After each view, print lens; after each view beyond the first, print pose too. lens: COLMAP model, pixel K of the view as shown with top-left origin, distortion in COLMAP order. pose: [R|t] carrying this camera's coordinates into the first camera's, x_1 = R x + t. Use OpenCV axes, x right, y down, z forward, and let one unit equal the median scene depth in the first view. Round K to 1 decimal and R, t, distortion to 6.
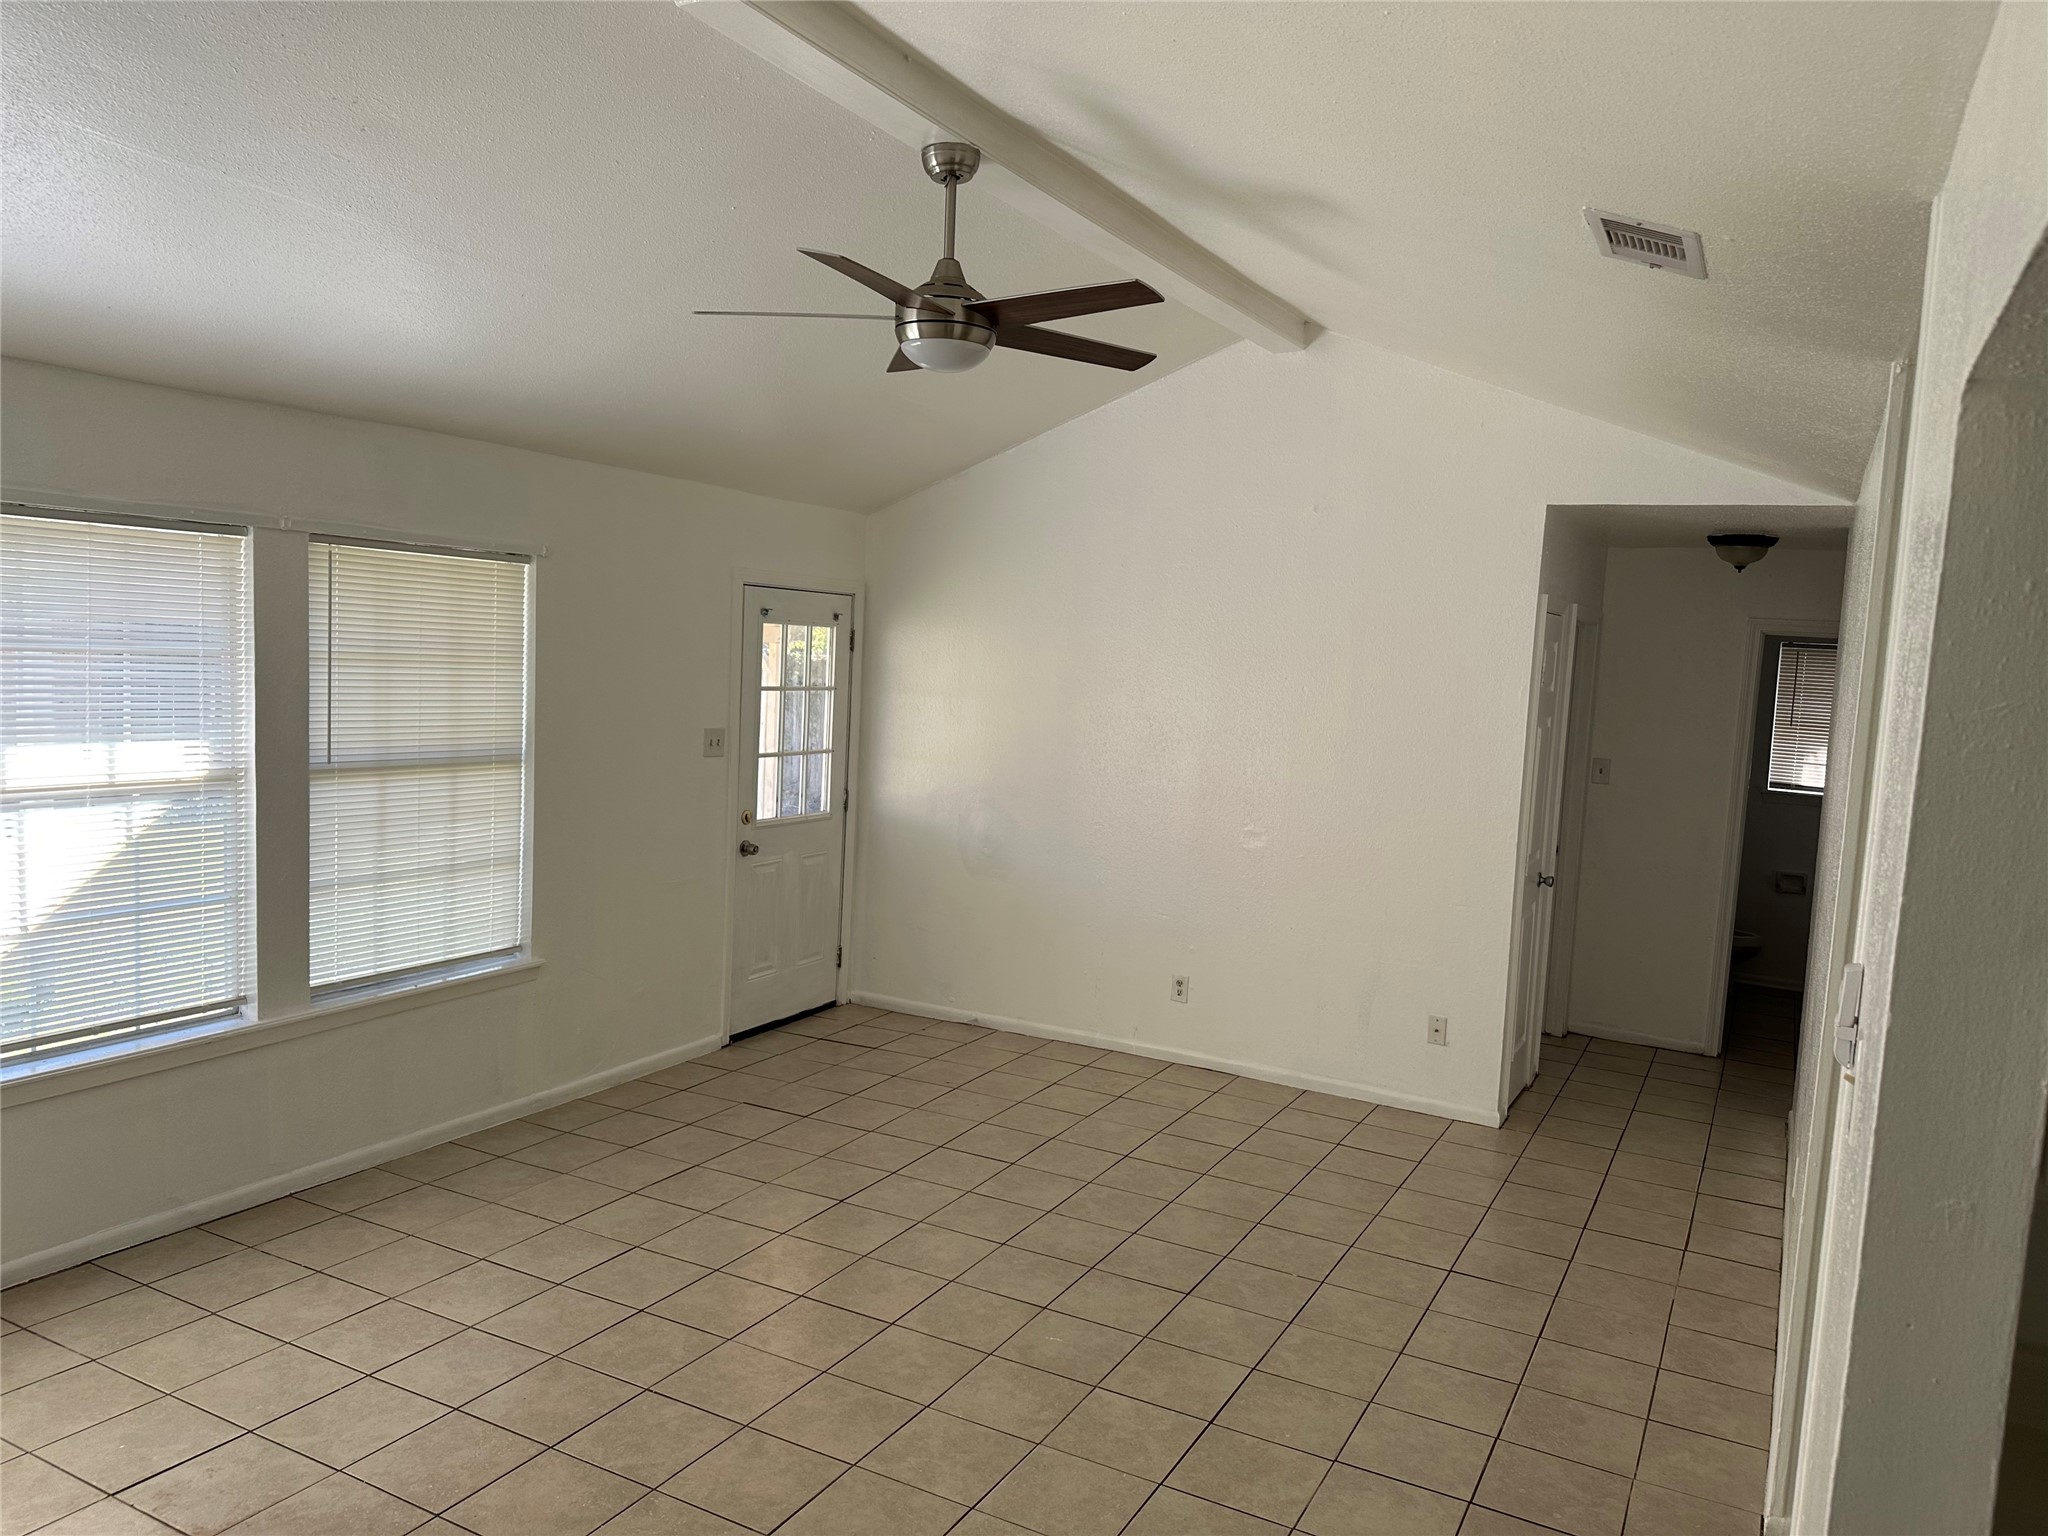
lens RADIAL K [[1448.8, 0, 1015.6], [0, 1448.8, 777.0], [0, 0, 1]] dist [0.037684, -0.052583]
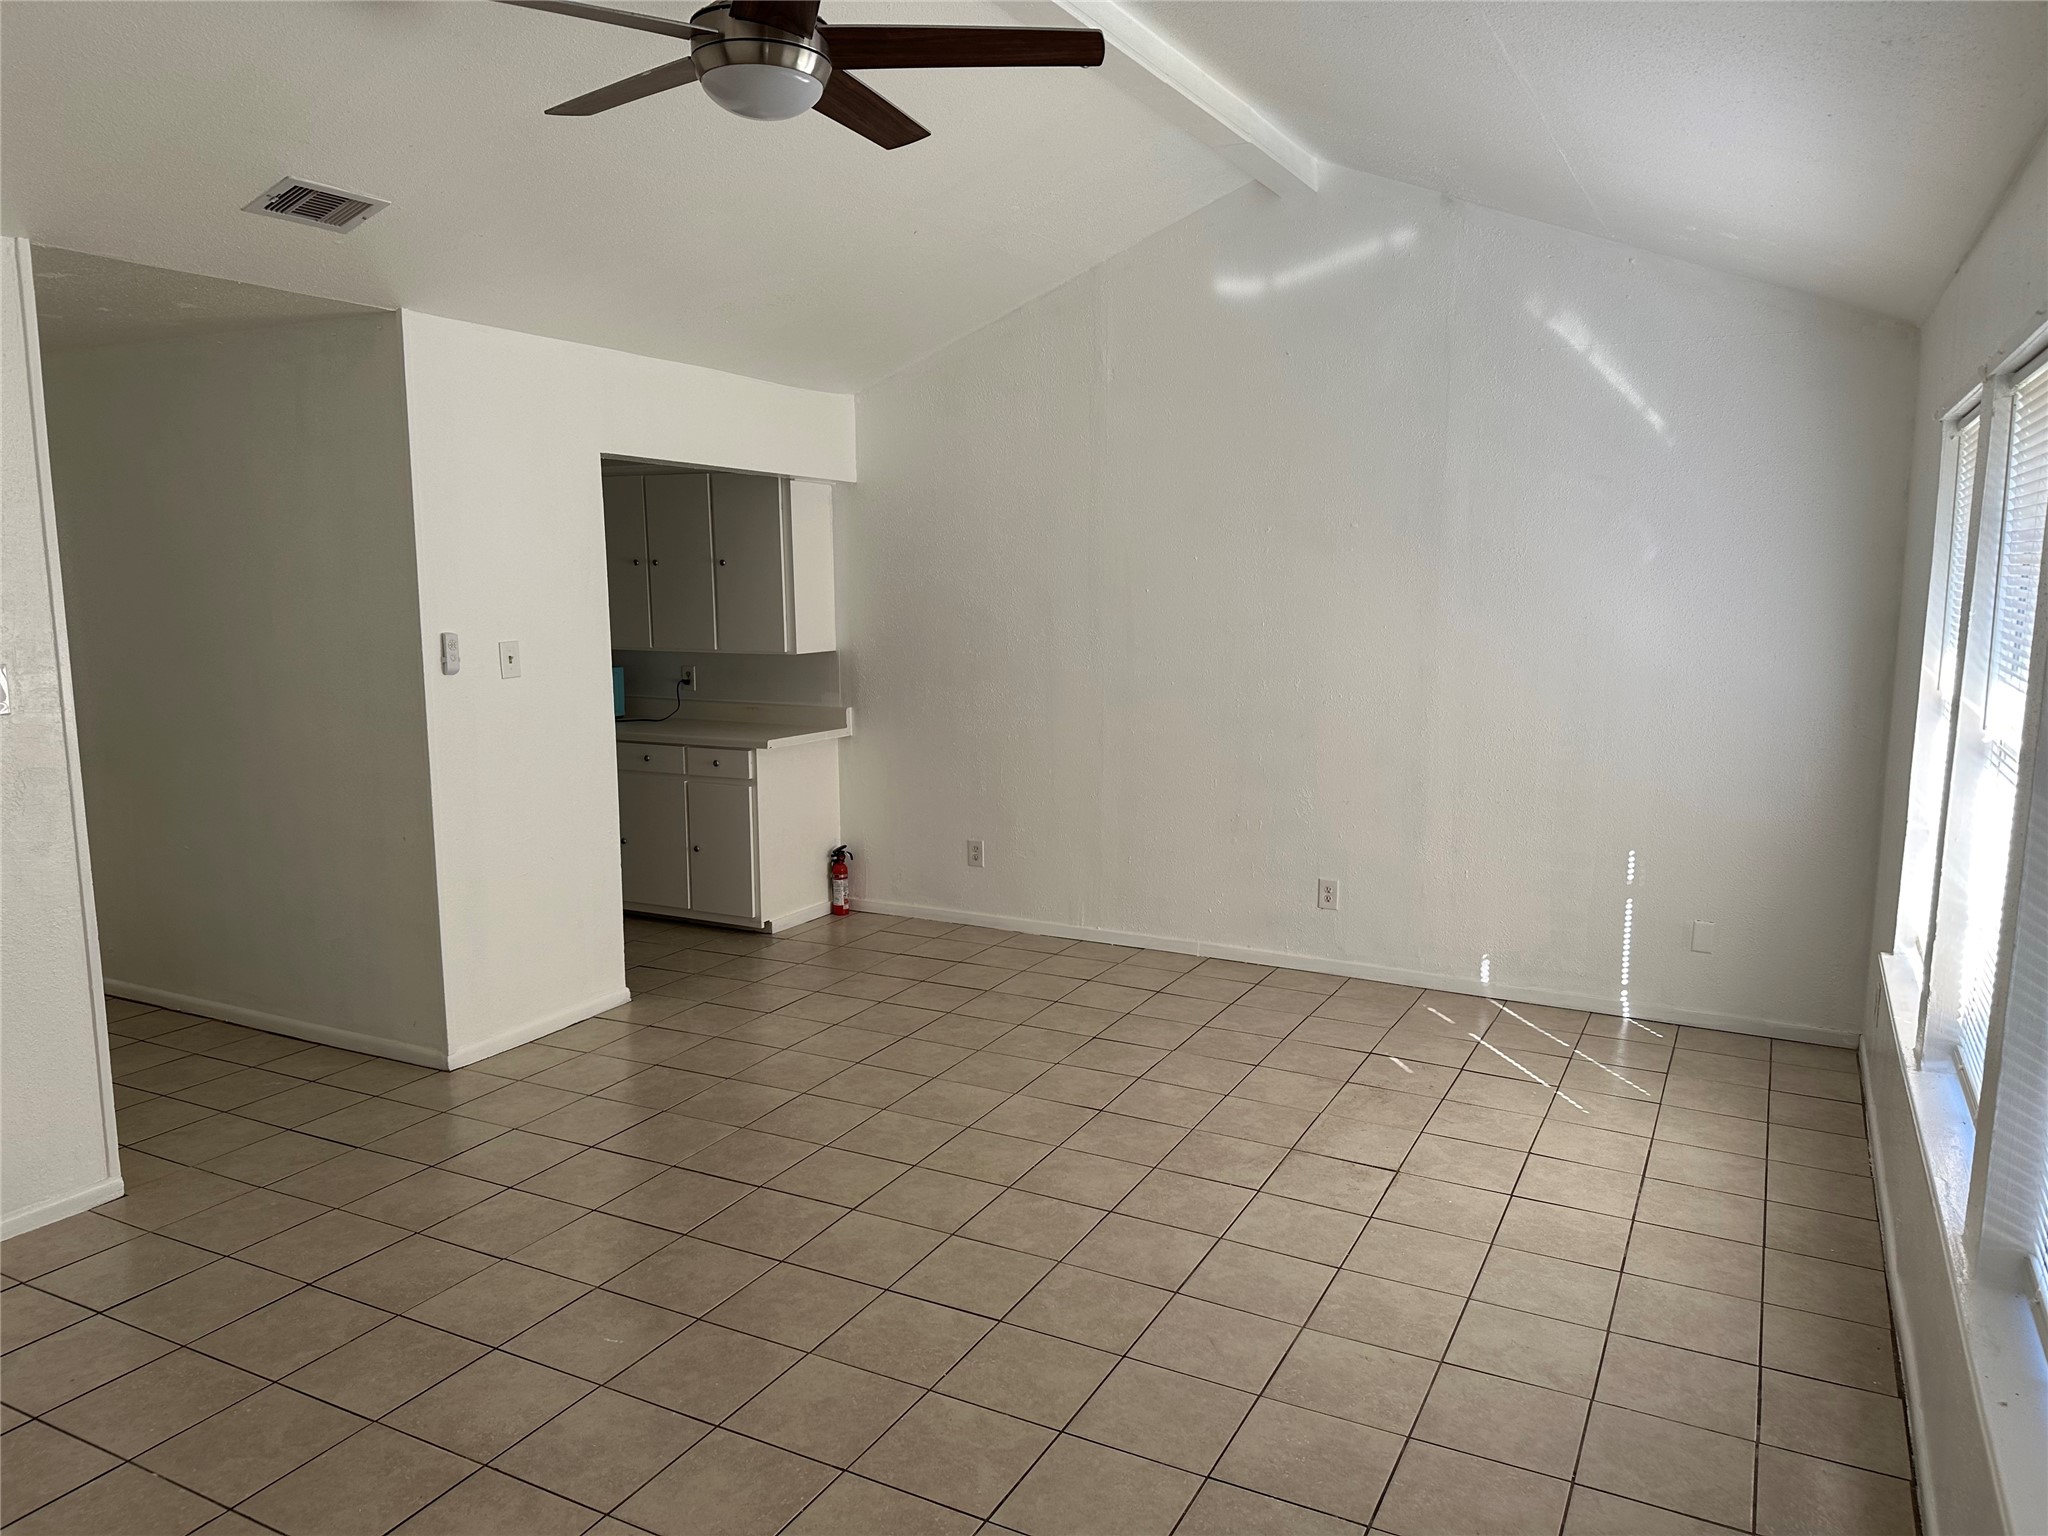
lens RADIAL K [[1448.8, 0, 1023.1], [0, 1448.8, 769.7], [0, 0, 1]] dist [0.037684, -0.052583]
pose [[-0.998538, -0.047299, -0.026162, -0.179856], [-0.052079, 0.971468, 0.231380, -0.140002], [0.014471, 0.232404, -0.972512, 1.848695]]
